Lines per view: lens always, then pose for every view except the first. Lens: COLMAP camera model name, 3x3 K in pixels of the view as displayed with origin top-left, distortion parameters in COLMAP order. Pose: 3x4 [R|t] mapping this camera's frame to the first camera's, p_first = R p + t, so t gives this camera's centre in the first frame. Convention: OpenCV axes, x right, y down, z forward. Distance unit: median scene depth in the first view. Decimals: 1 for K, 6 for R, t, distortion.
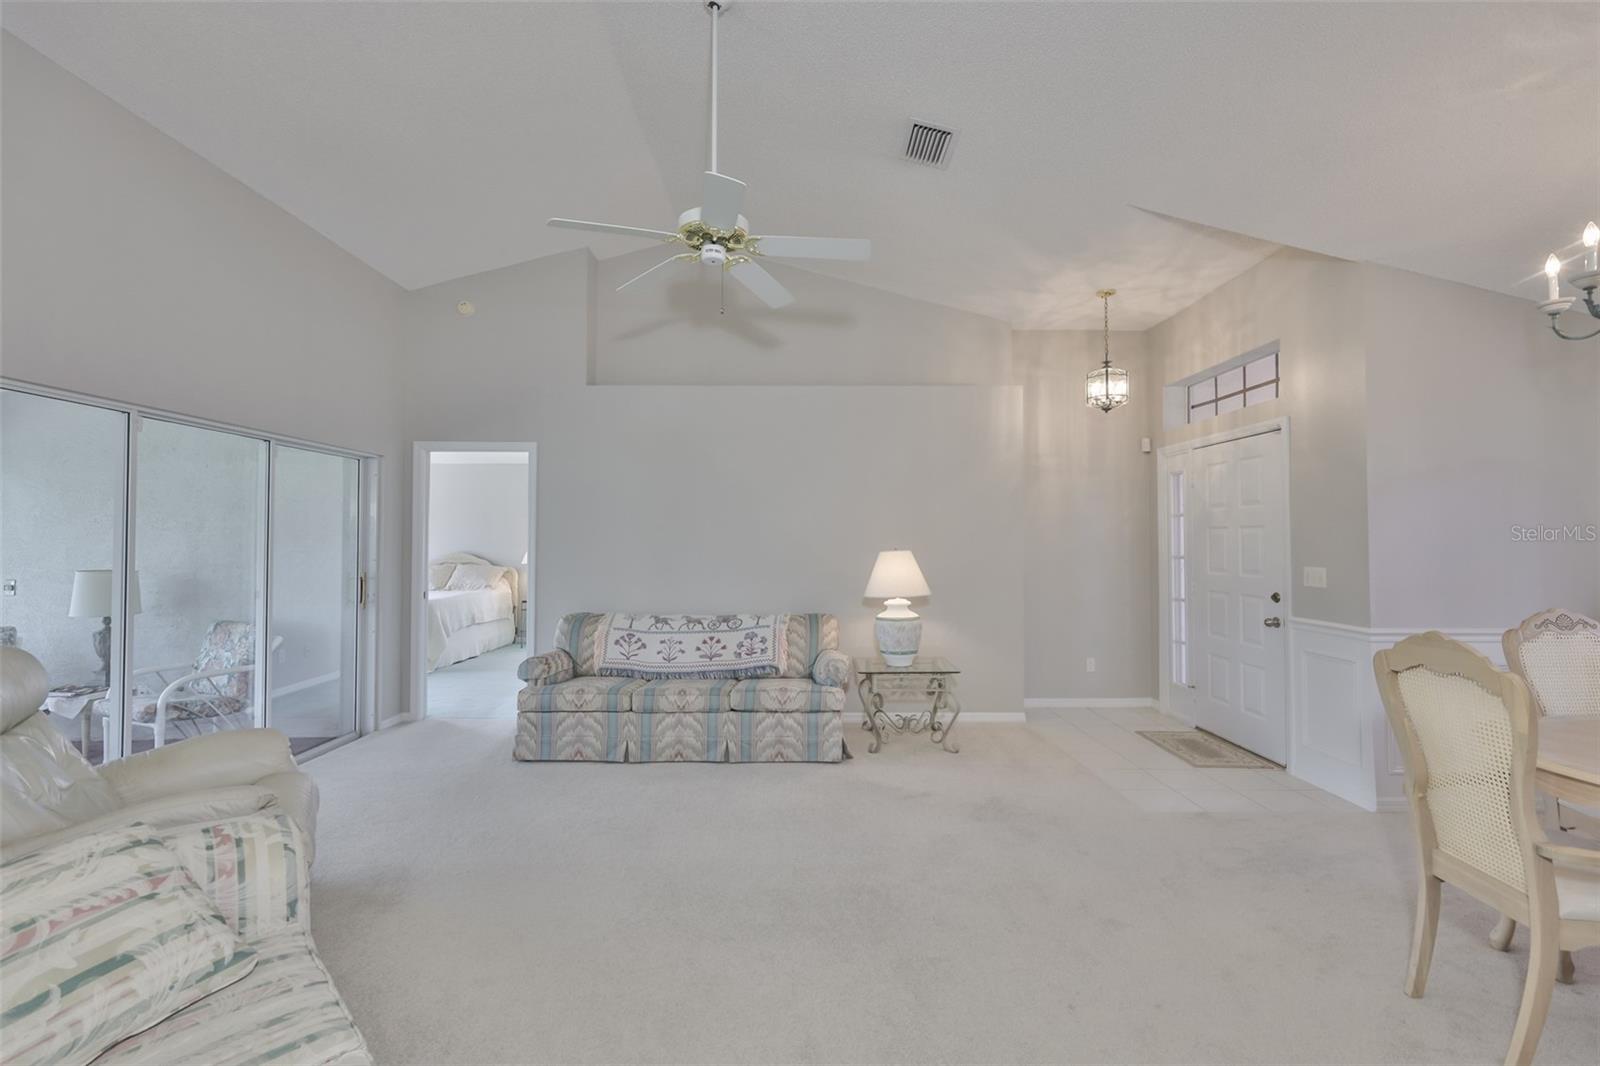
lens RADIAL K [[678.7, 0, 798.7], [0, 678.7, 529.3], [0, 0, 1]] dist [-0.000204, -0.000004]
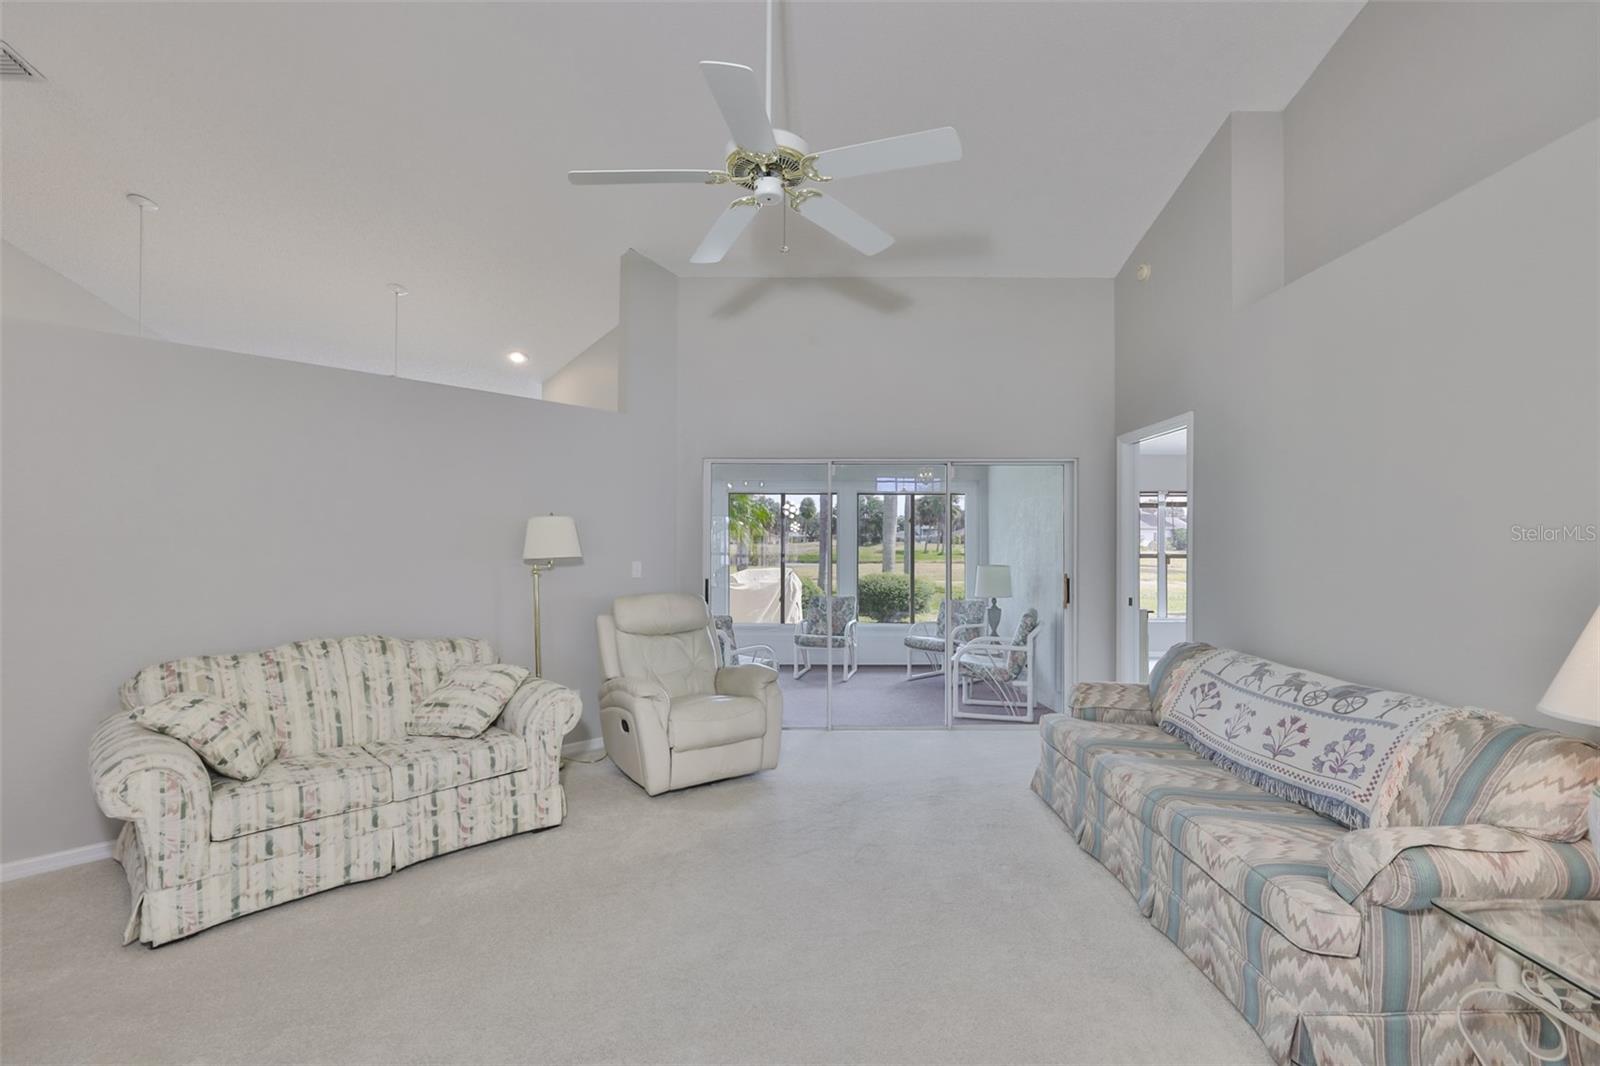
lens RADIAL K [[691.7, 0, 803.8], [0, 691.7, 541.6], [0, 0, 1]] dist [-0.000883, -0.000169]
pose [[-0.007835, -0.008957, -0.999929, 0.431508], [0.023466, 0.999683, -0.009139, 0.014732], [0.999694, -0.023535, -0.007623, 0.625591]]
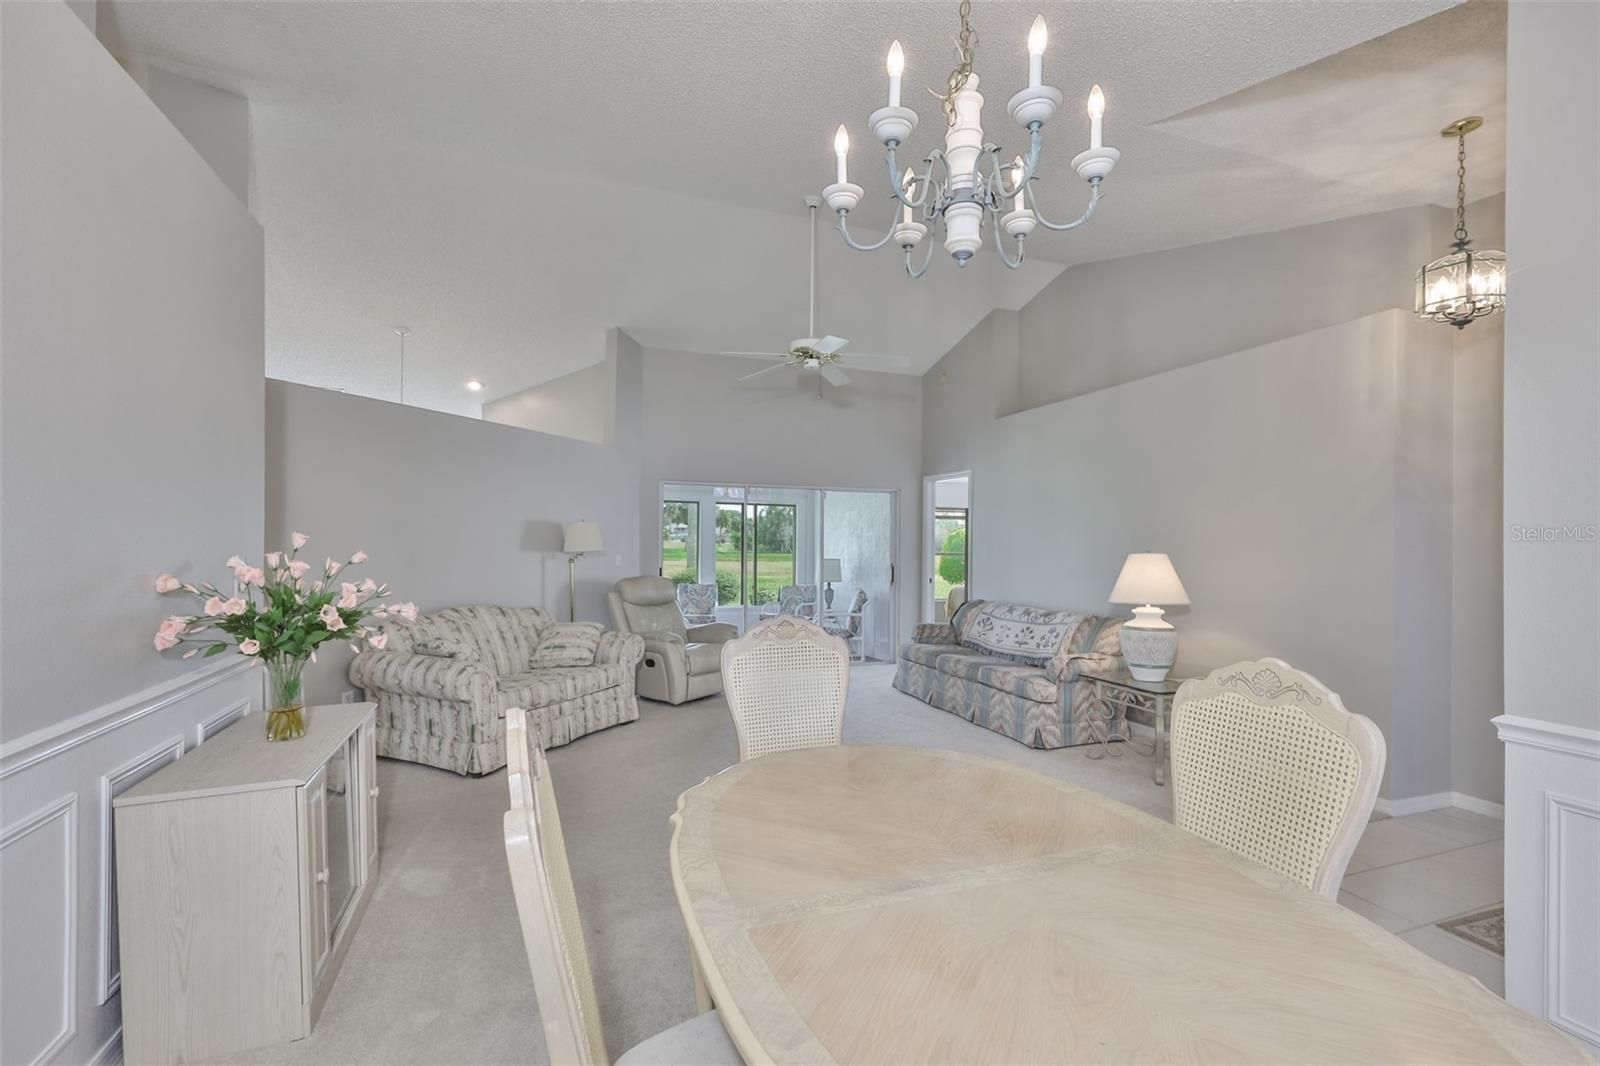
lens RADIAL K [[691.7, 0, 803.8], [0, 691.7, 541.6], [0, 0, 1]] dist [-0.000883, -0.000169]
pose [[0.339702, -0.005181, -0.940519, 0.854243], [0.014783, 0.999891, -0.000169, 0.008554], [0.940417, -0.013846, 0.339741, 0.252218]]
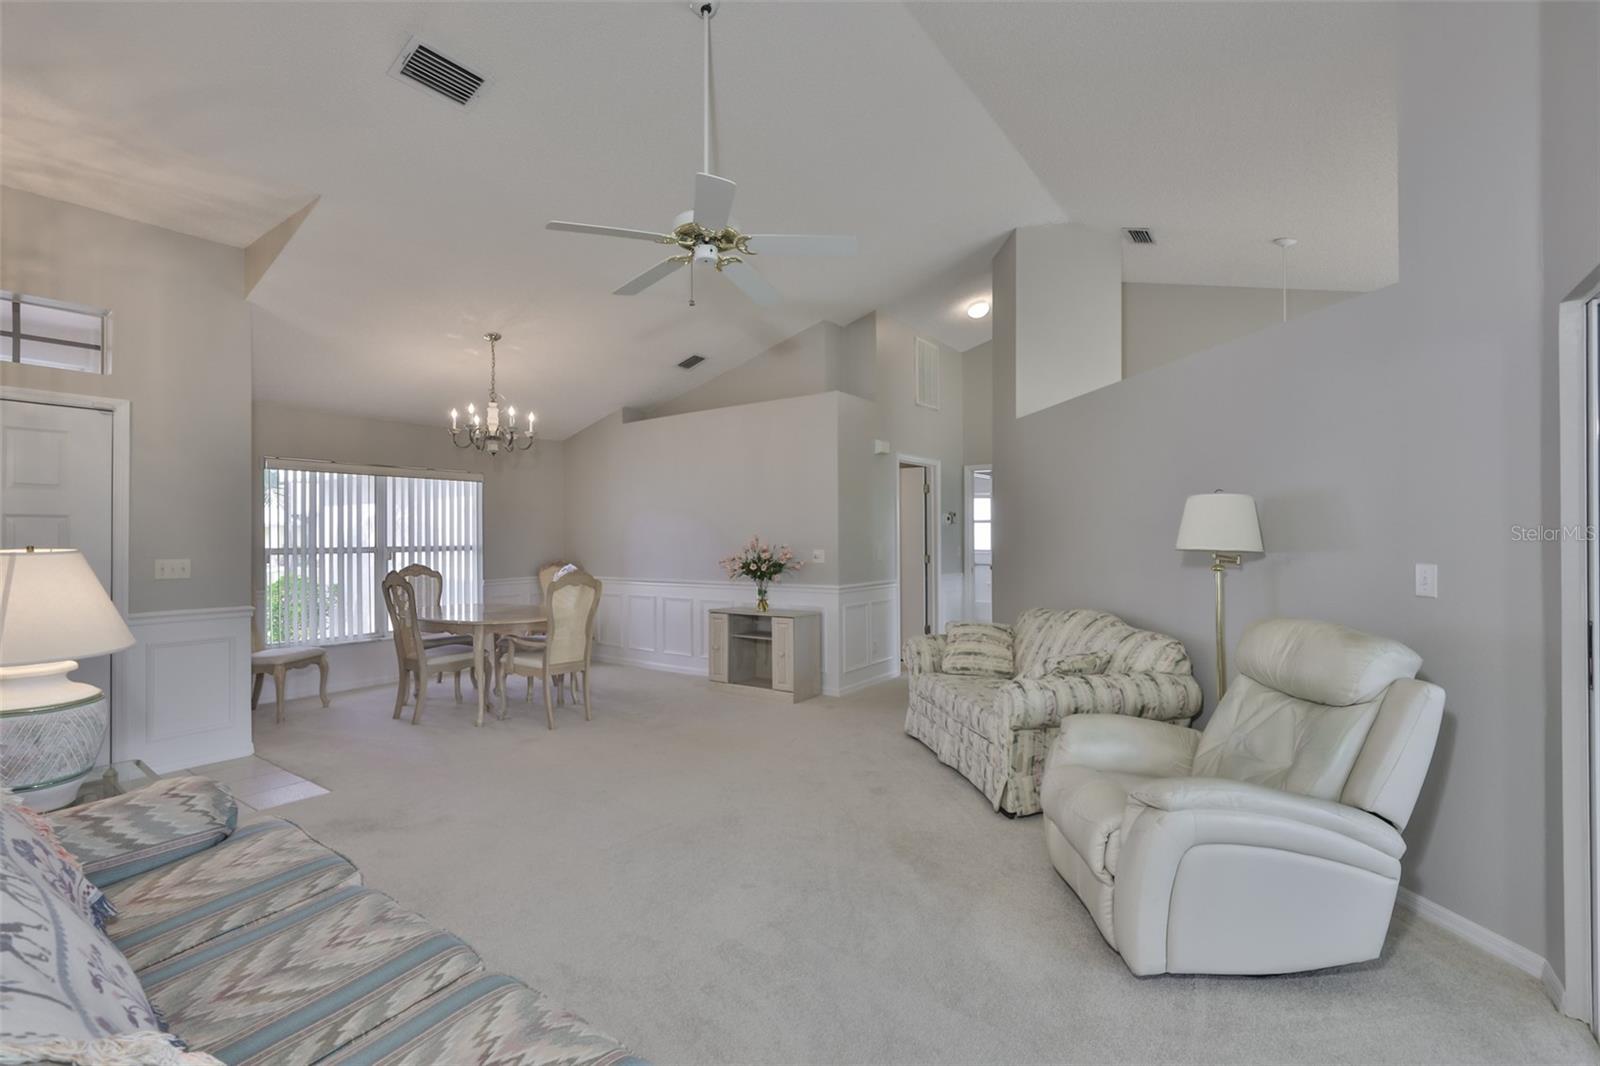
lens RADIAL K [[681.2, 0, 796.0], [0, 681.2, 535.5], [0, 0, 1]] dist [-0.000774, -0.000121]
pose [[-0.797794, 0.007259, 0.602887, -0.491747], [-0.003614, 0.999852, -0.016820, 0.018116], [-0.602920, -0.015598, -0.797649, 1.031628]]
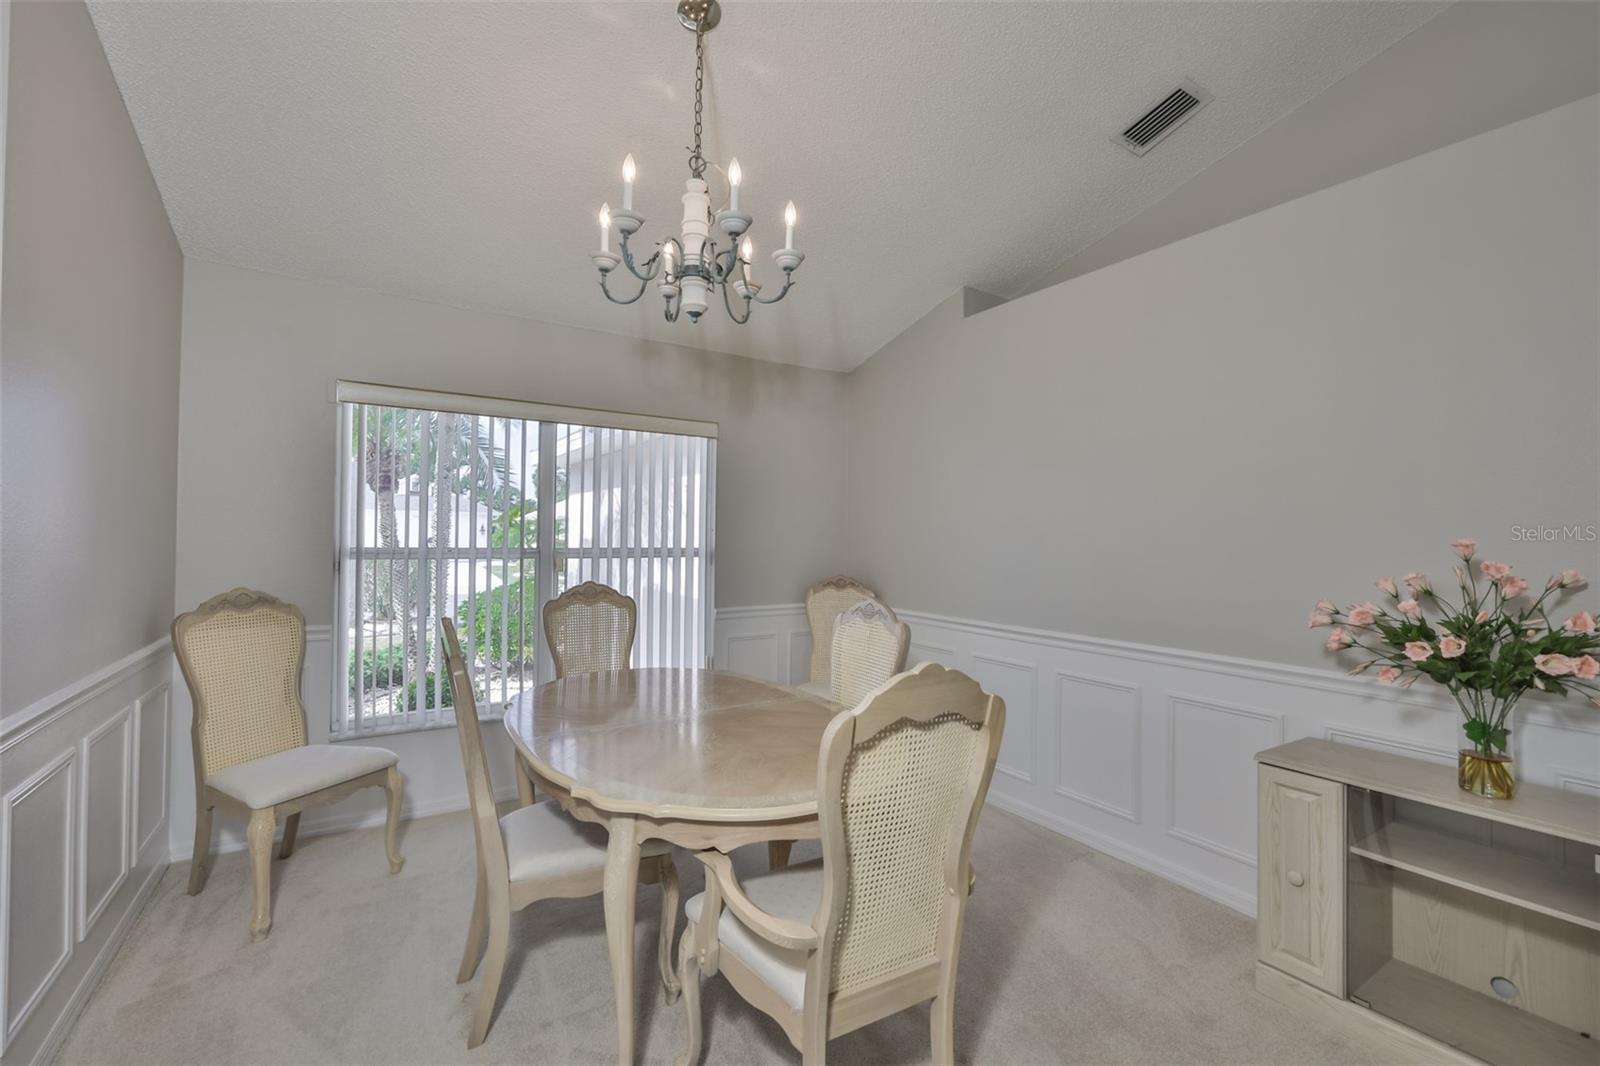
lens RADIAL K [[681.2, 0, 796.0], [0, 681.2, 535.5], [0, 0, 1]] dist [-0.000774, -0.000121]
pose [[-0.513653, -0.004050, 0.857988, 0.162274], [-0.022640, 0.999705, -0.008835, 0.003261], [-0.857699, -0.023963, -0.513593, 0.615675]]
